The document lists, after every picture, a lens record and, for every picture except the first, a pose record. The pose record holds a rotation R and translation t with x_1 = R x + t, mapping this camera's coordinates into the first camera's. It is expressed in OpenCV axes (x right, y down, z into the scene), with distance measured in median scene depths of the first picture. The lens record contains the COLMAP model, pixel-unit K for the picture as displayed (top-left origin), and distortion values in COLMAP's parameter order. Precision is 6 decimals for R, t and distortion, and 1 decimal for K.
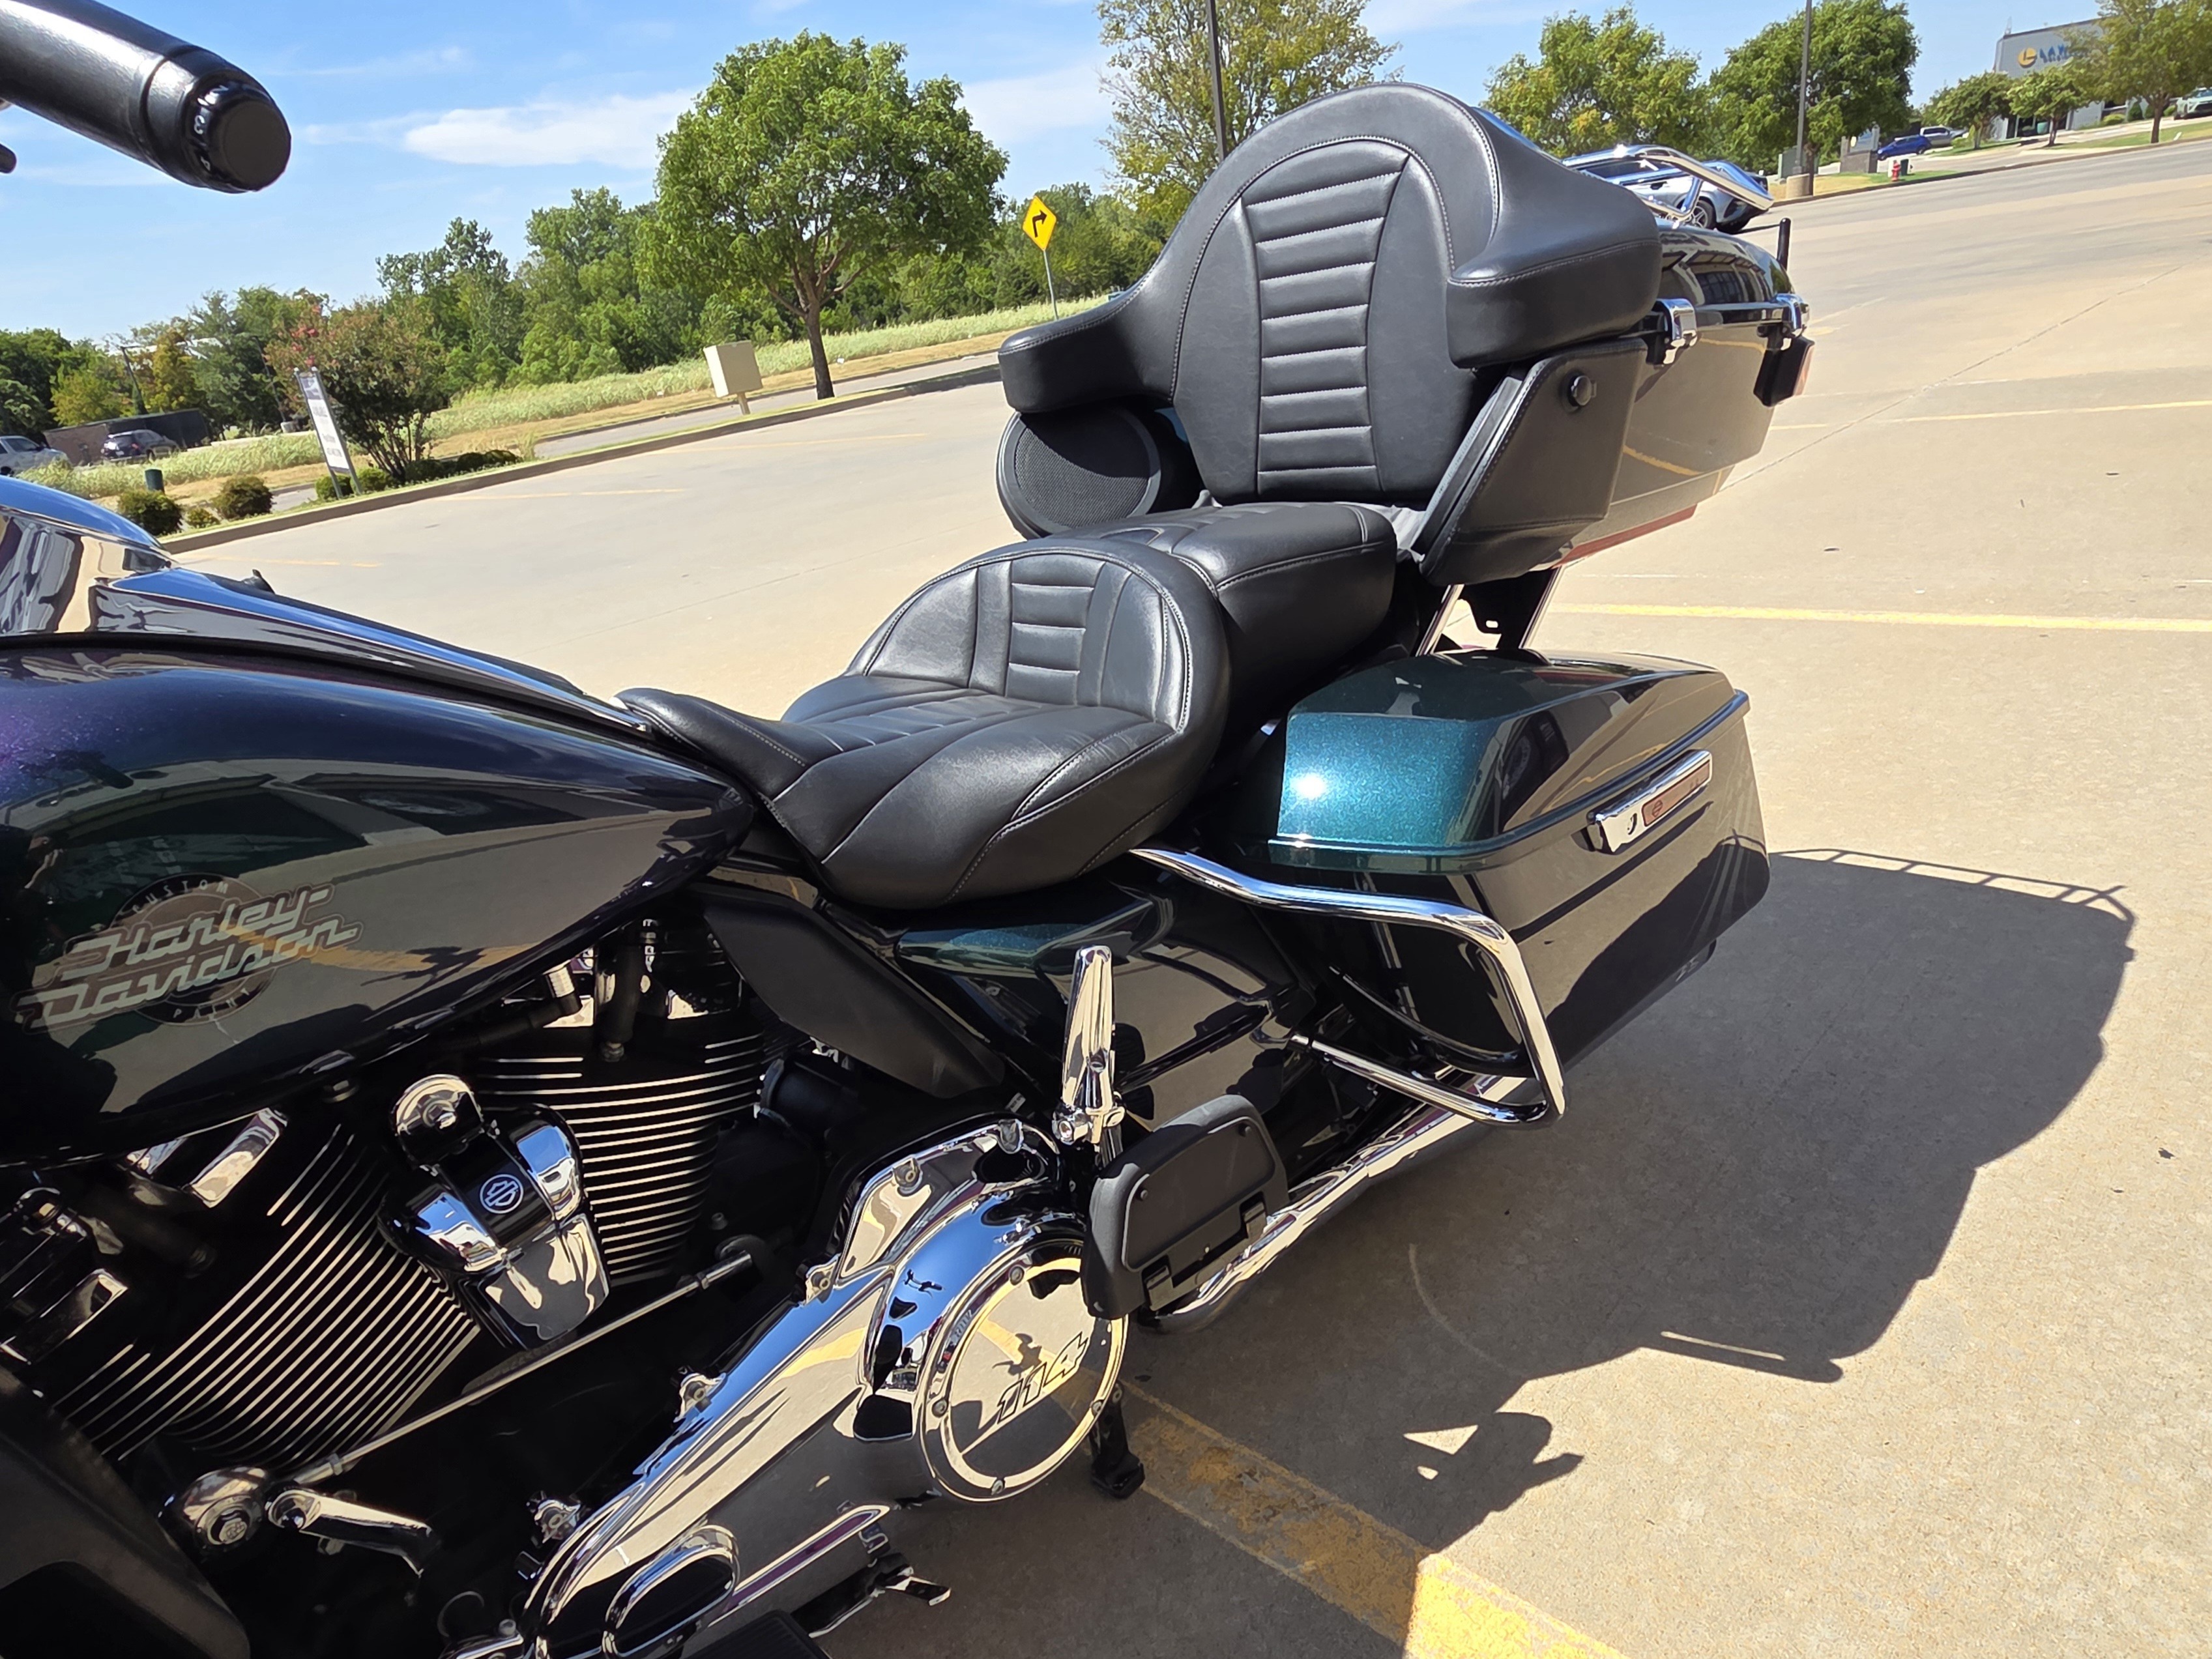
lens RADIAL K [[1427.5, 0, 1100.5], [0, 1427.5, 872.6], [0, 0, 1]] dist [0.005549, 0.002763]
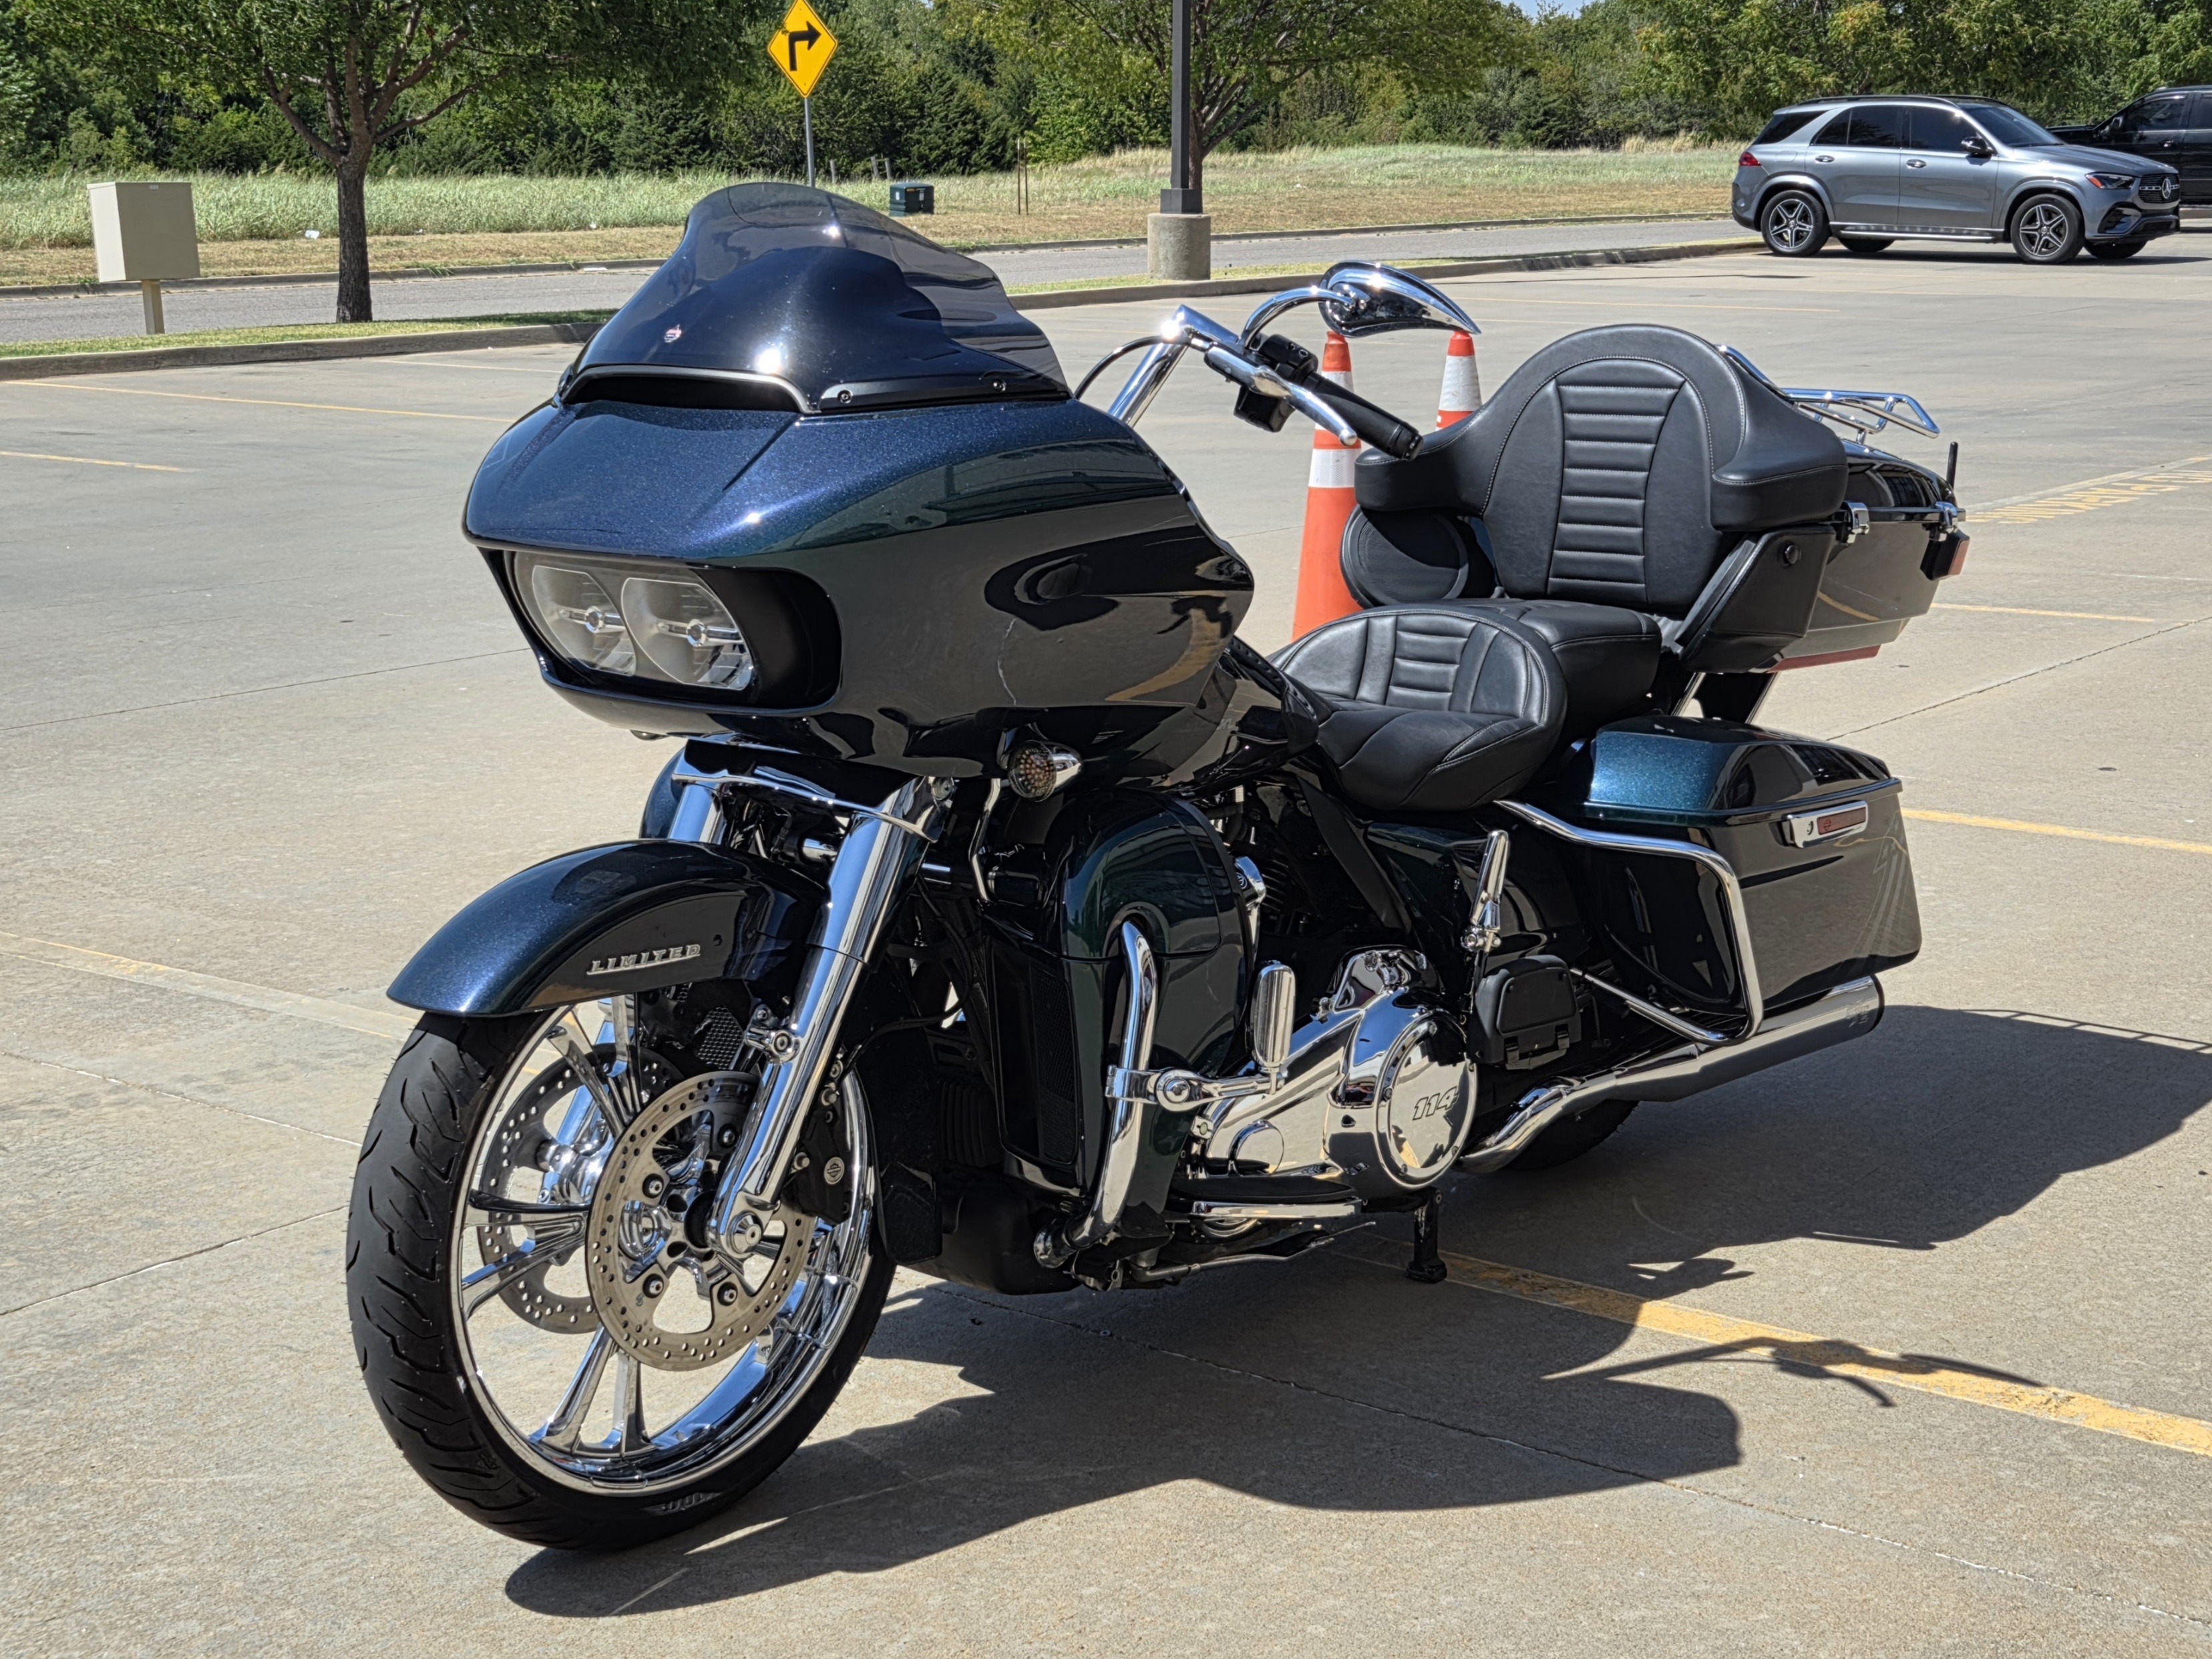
lens RADIAL K [[3318.4, 0, 1180.3], [0, 3318.4, 673.8], [0, 0, 1]] dist [0.120807, -0.457275]
pose [[0.984187, 0.125670, 0.124829, -0.656547], [-0.092568, 0.965745, -0.242419, 0.633606], [-0.151018, 0.227031, 0.962107, -2.050619]]
